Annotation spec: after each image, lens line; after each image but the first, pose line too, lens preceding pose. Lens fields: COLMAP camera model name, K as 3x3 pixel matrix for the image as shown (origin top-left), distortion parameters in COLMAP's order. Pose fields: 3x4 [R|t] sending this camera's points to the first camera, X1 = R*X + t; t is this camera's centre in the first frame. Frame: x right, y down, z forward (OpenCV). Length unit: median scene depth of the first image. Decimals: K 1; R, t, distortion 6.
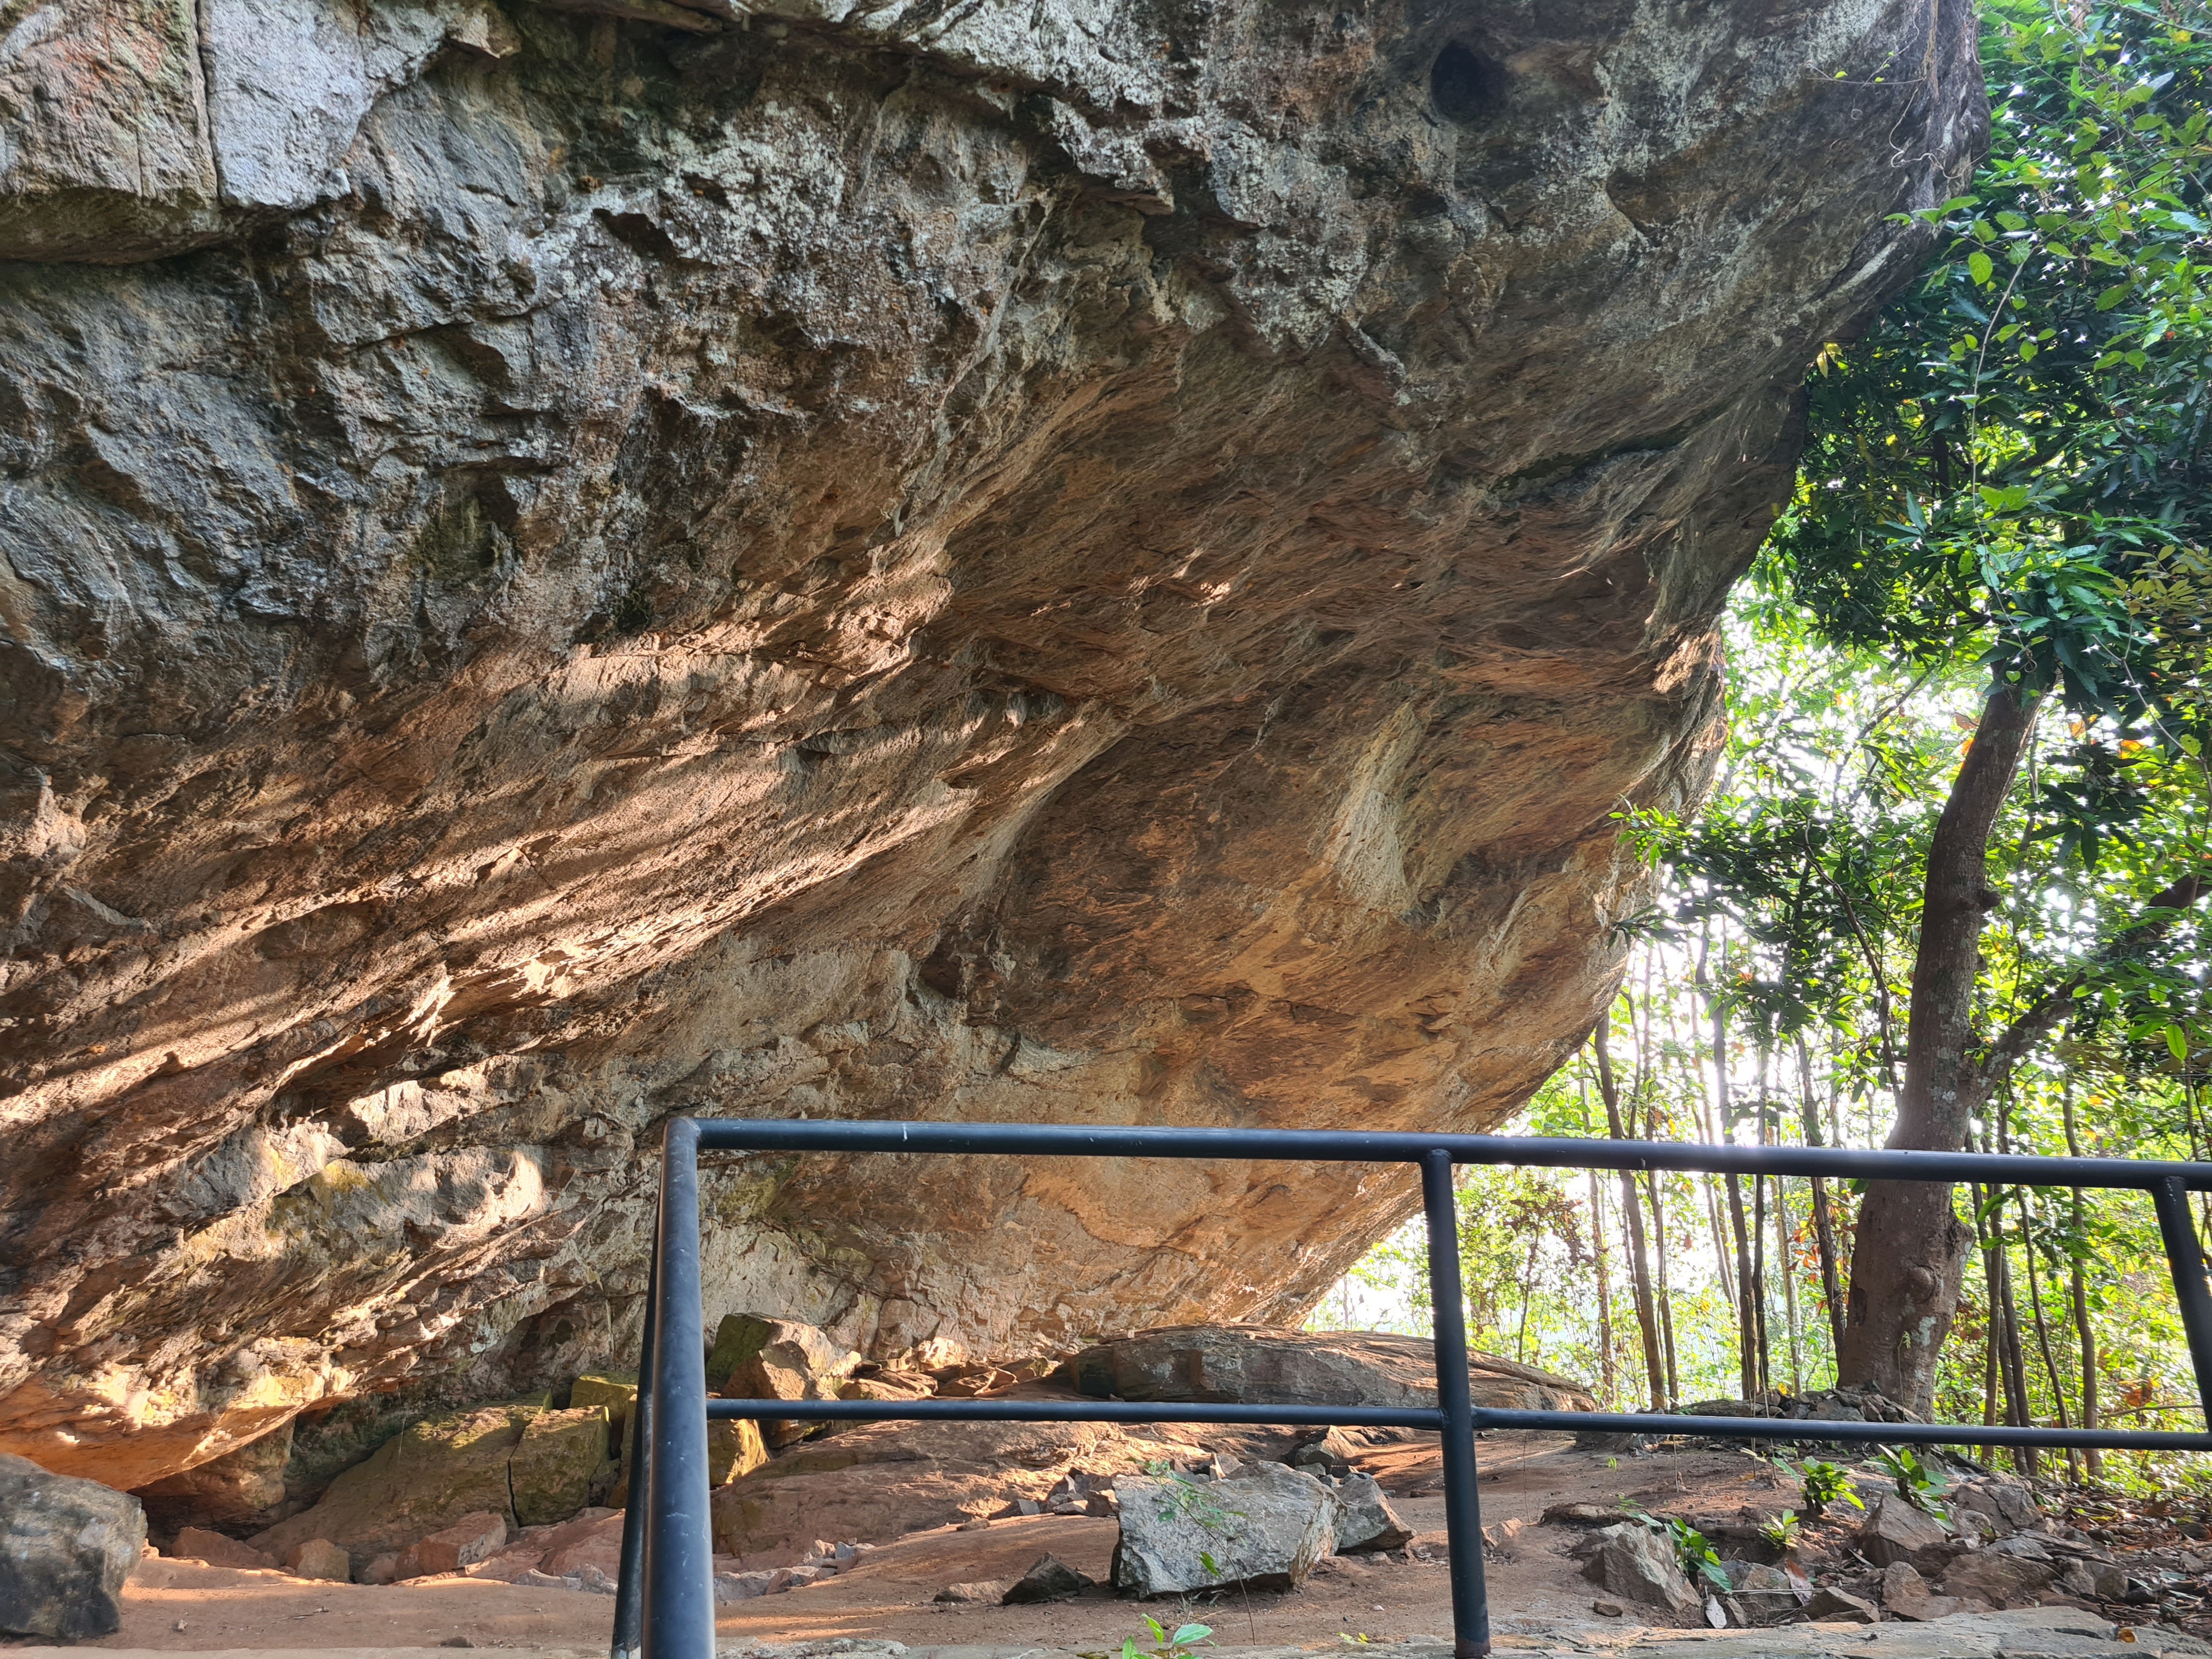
lens RADIAL K [[1679.3, 0, 1106.0], [0, 1679.3, 829.5], [0, 0, 1]] dist [0.052685, -0.004064]
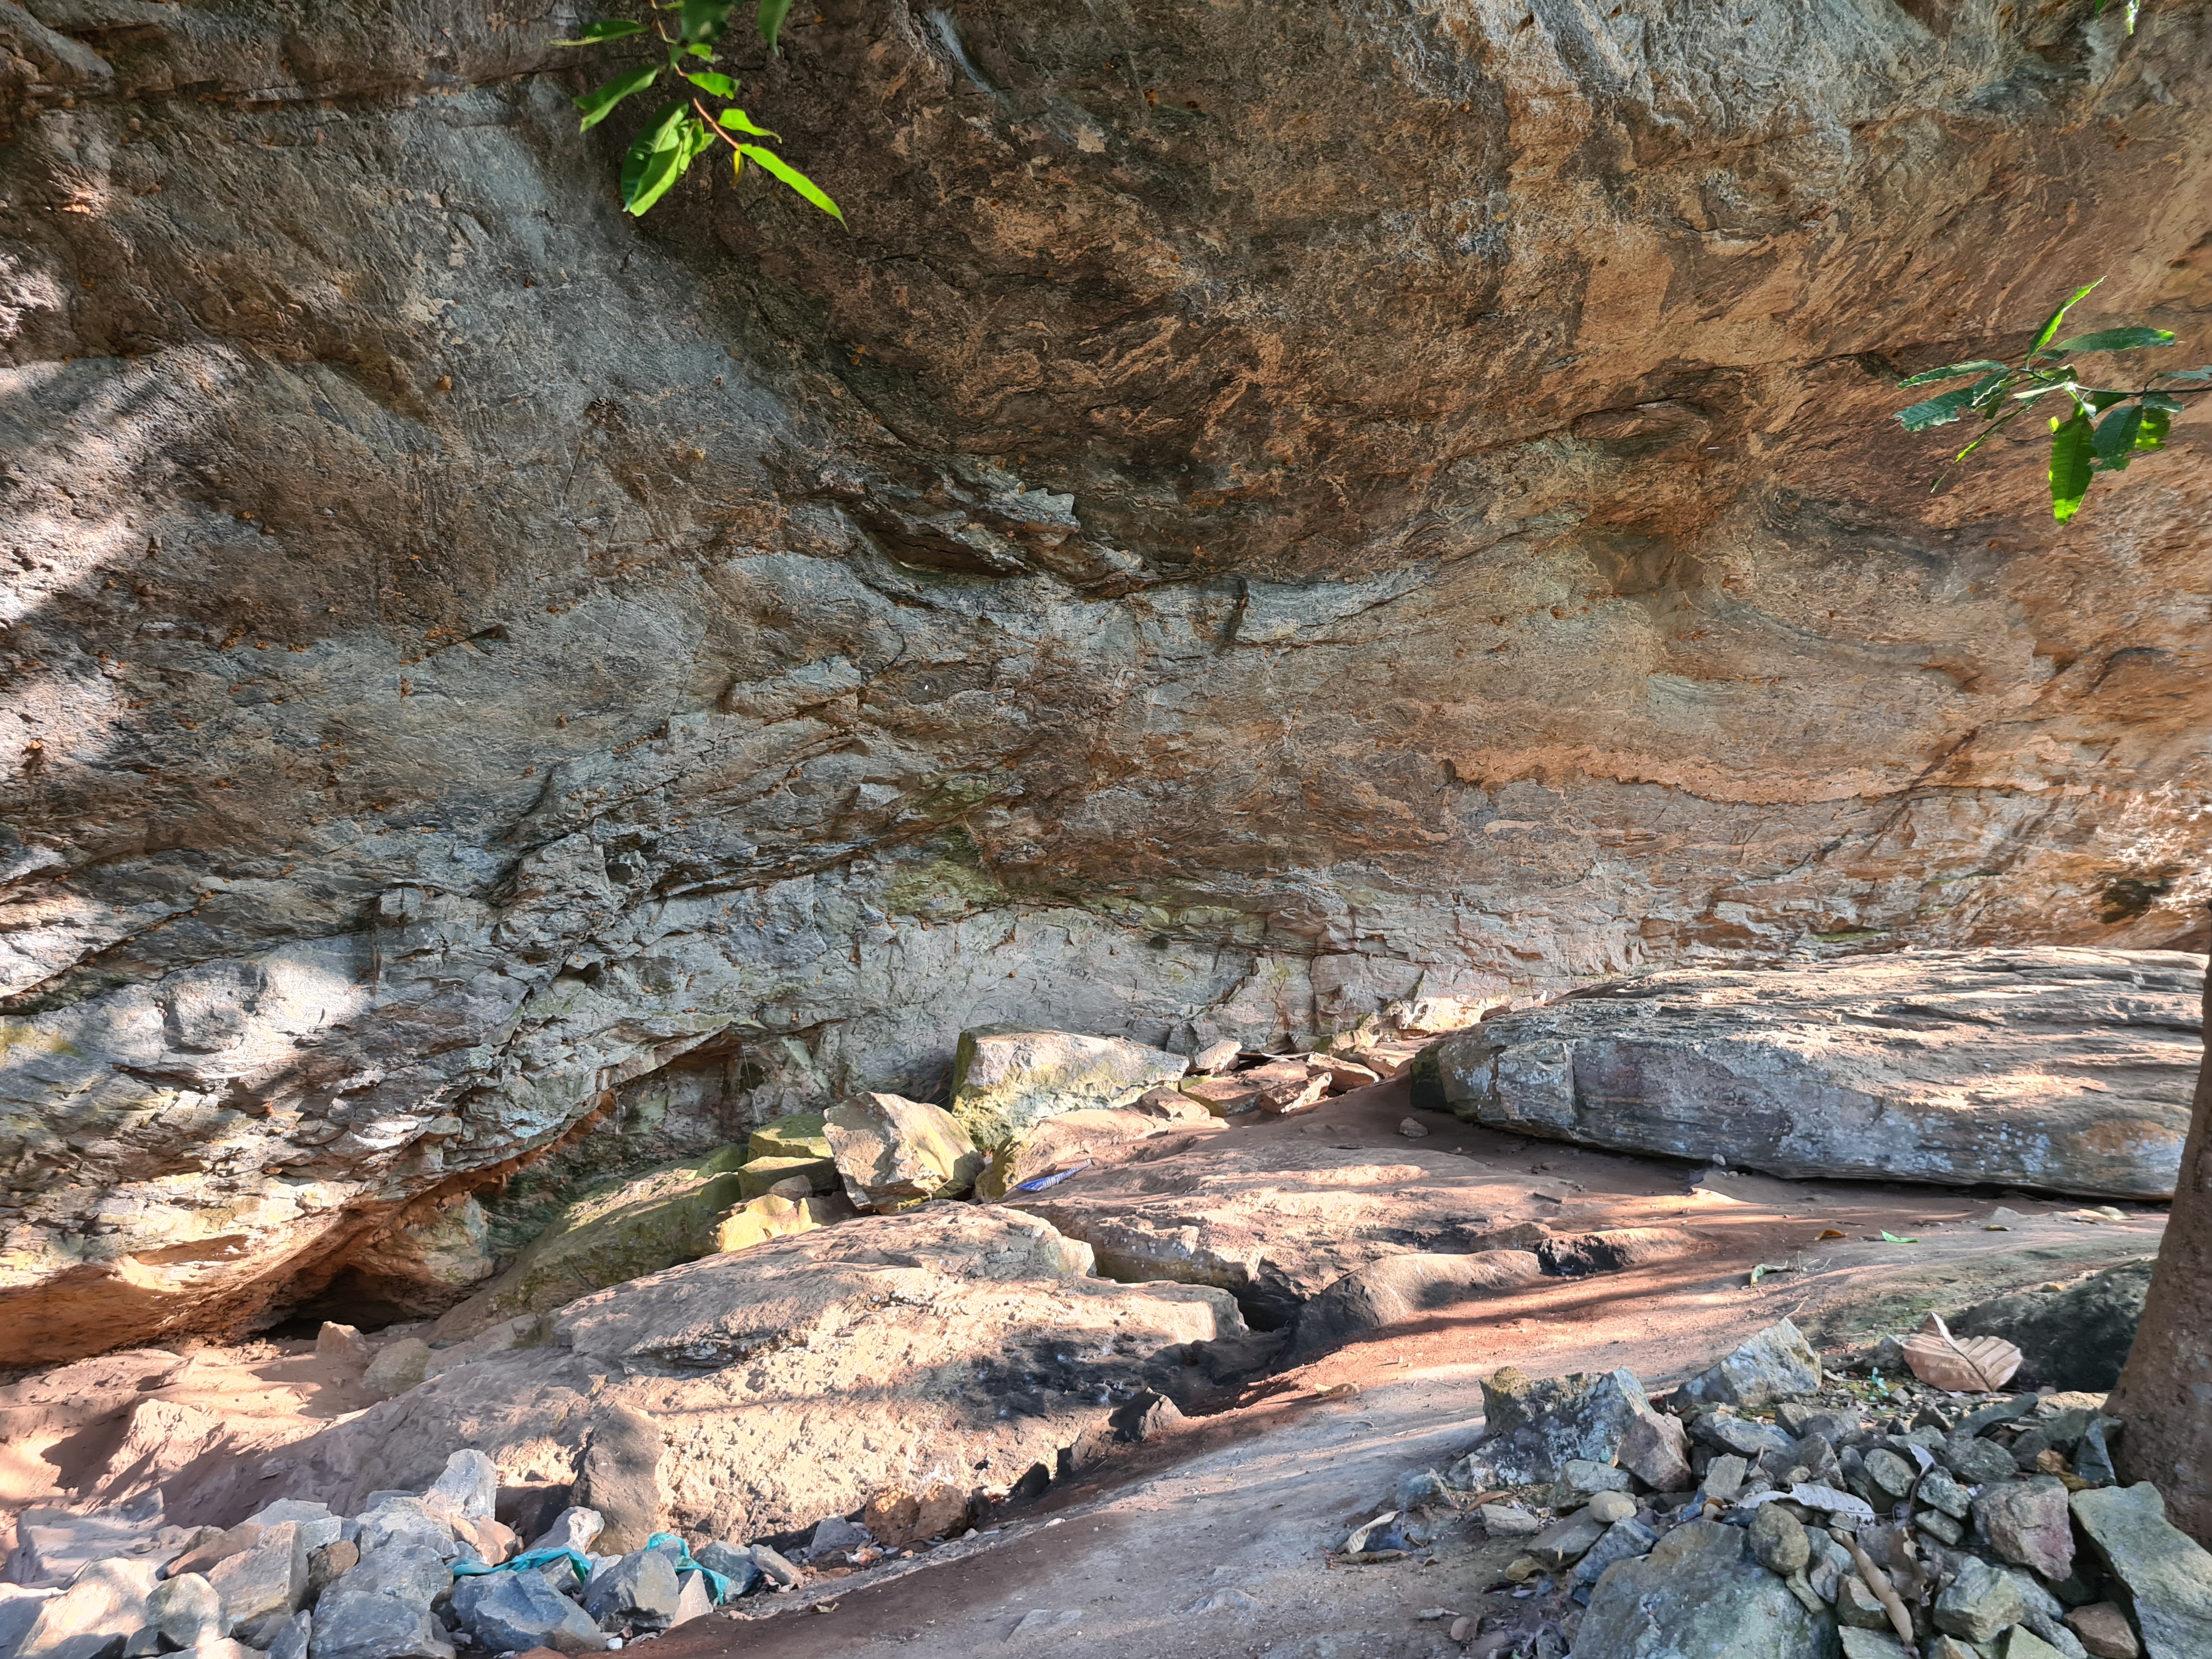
lens RADIAL K [[1679.3, 0, 1106.0], [0, 1679.3, 829.5], [0, 0, 1]] dist [0.052685, -0.004064]
pose [[0.684664, -0.129525, -0.717257, 0.433617], [0.325738, 0.934714, 0.142142, 0.123682], [0.652020, -0.330958, 0.682156, 0.604766]]
